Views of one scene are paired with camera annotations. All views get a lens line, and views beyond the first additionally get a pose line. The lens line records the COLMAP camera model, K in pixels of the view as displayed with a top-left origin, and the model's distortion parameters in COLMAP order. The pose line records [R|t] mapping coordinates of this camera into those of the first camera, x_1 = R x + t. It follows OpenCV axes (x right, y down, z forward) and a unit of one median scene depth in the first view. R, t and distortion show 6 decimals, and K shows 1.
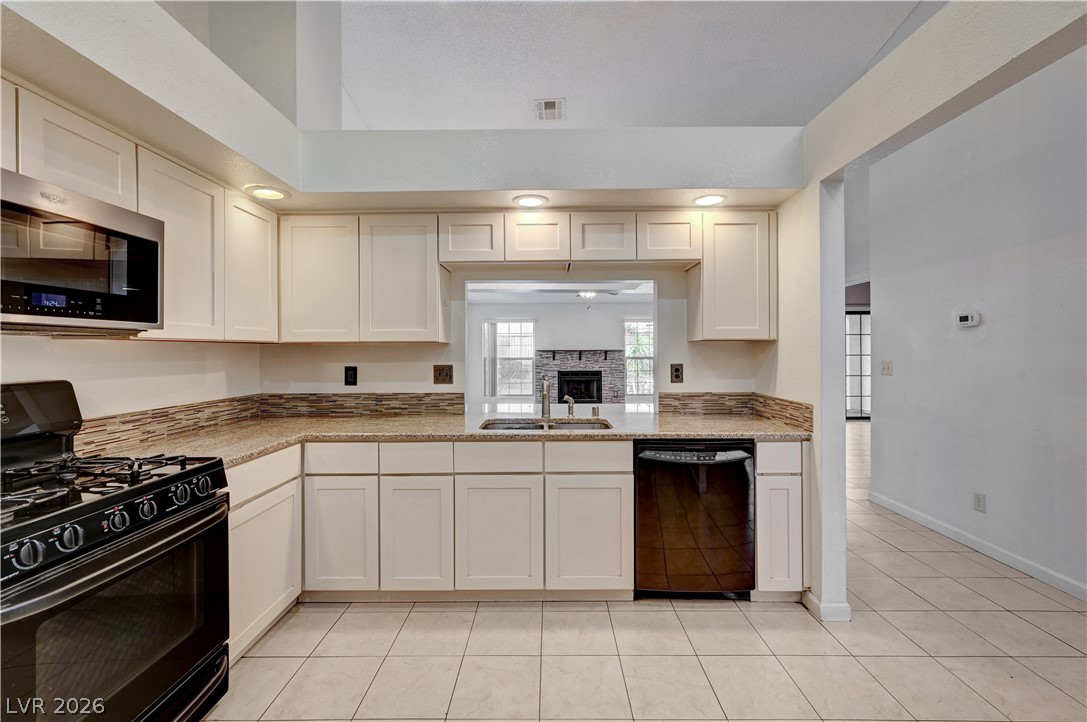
lens RADIAL K [[452.6, 0, 549.4], [0, 452.6, 349.7], [0, 0, 1]] dist [0.002328, 0.001528]
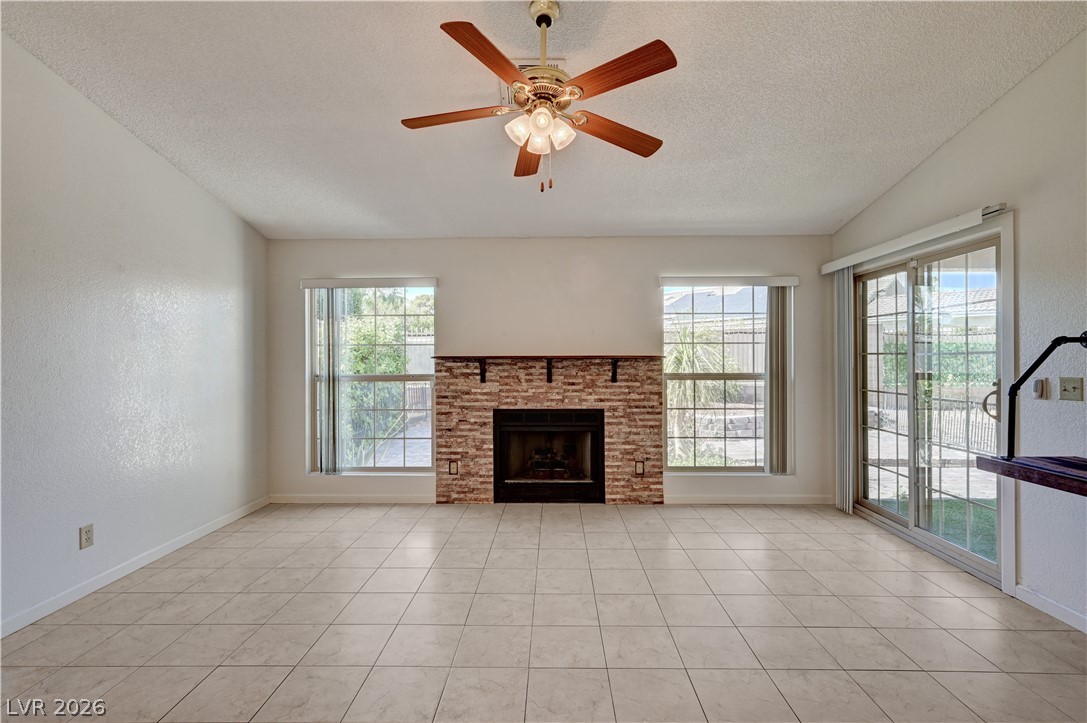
lens RADIAL K [[490.8, 0, 556.5], [0, 490.8, 358.7], [0, 0, 1]] dist [-0.000388, 0.002365]
pose [[0.999927, 0.001808, 0.011979, 0.258789], [-0.001838, 0.999995, 0.002451, 0.006203], [-0.011974, -0.002473, 0.999925, 2.153931]]
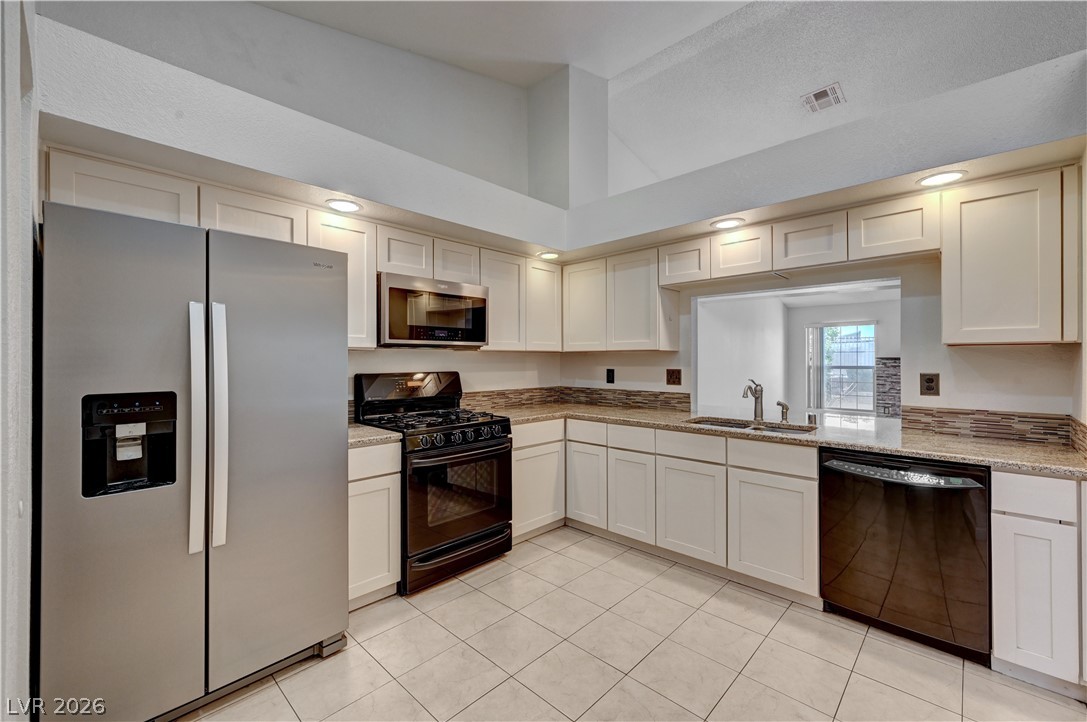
lens RADIAL K [[452.6, 0, 546.2], [0, 452.6, 357.9], [0, 0, 1]] dist [0.002328, 0.001528]
pose [[0.725544, 0.001661, -0.688174, 0.387573], [-0.000601, 0.999998, 0.001780, 0.002027], [0.688175, -0.000877, 0.725544, -0.116272]]
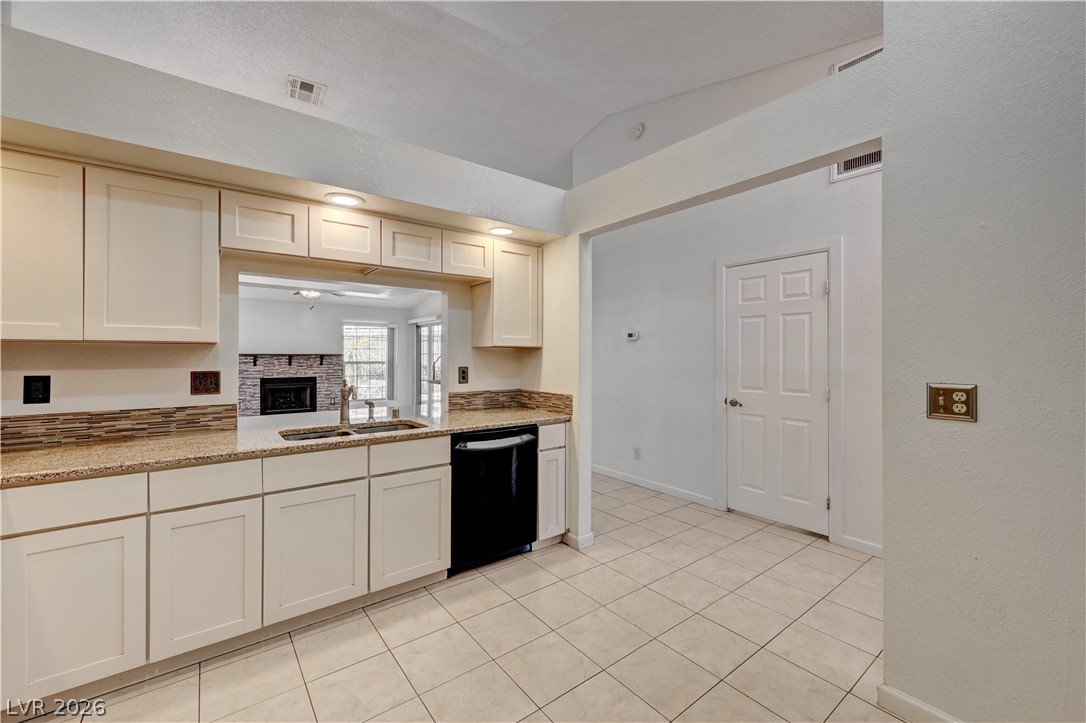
lens RADIAL K [[443.4, 0, 546.4], [0, 443.4, 354.1], [0, 0, 1]] dist [-0.001770, 0.000523]
pose [[0.788284, 0.006597, 0.615276, -0.270450], [-0.005812, 0.999978, -0.003276, 0.001973], [-0.615284, -0.000993, 0.788305, -0.010515]]
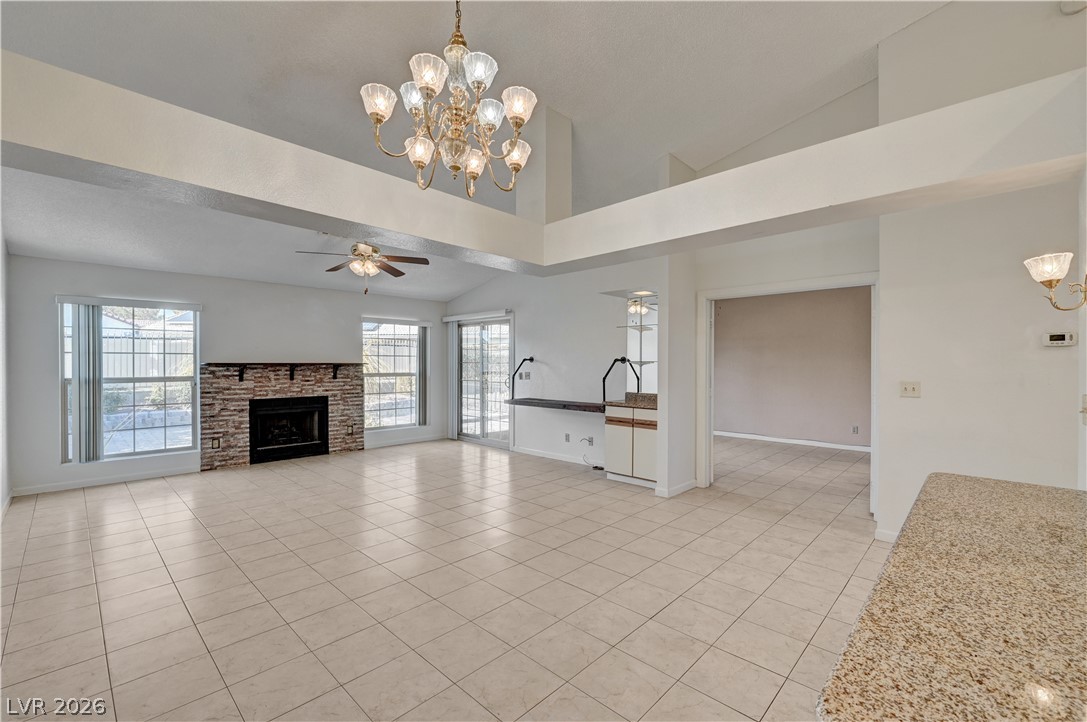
lens RADIAL K [[452.6, 0, 538.5], [0, 452.6, 364.1], [0, 0, 1]] dist [0.002328, 0.001528]
pose [[0.689919, 0.003346, 0.723879, -0.541597], [-0.007828, 0.999965, 0.002839, -0.008881], [-0.723844, -0.007625, 0.689921, 1.290371]]
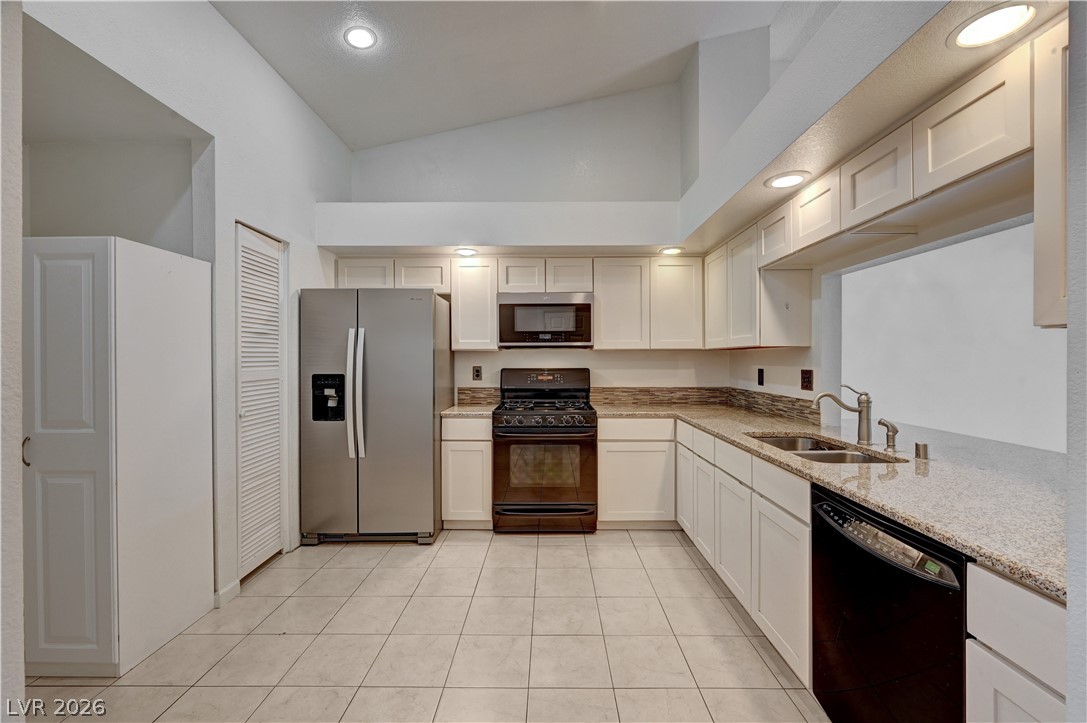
lens RADIAL K [[452.6, 0, 543.3], [0, 452.6, 359.9], [0, 0, 1]] dist [0.002328, 0.001528]
pose [[-0.016674, 0.008220, -0.999827, 0.795954], [0.004230, 0.999958, 0.008150, 0.003518], [0.999852, -0.004094, -0.016708, 0.527384]]
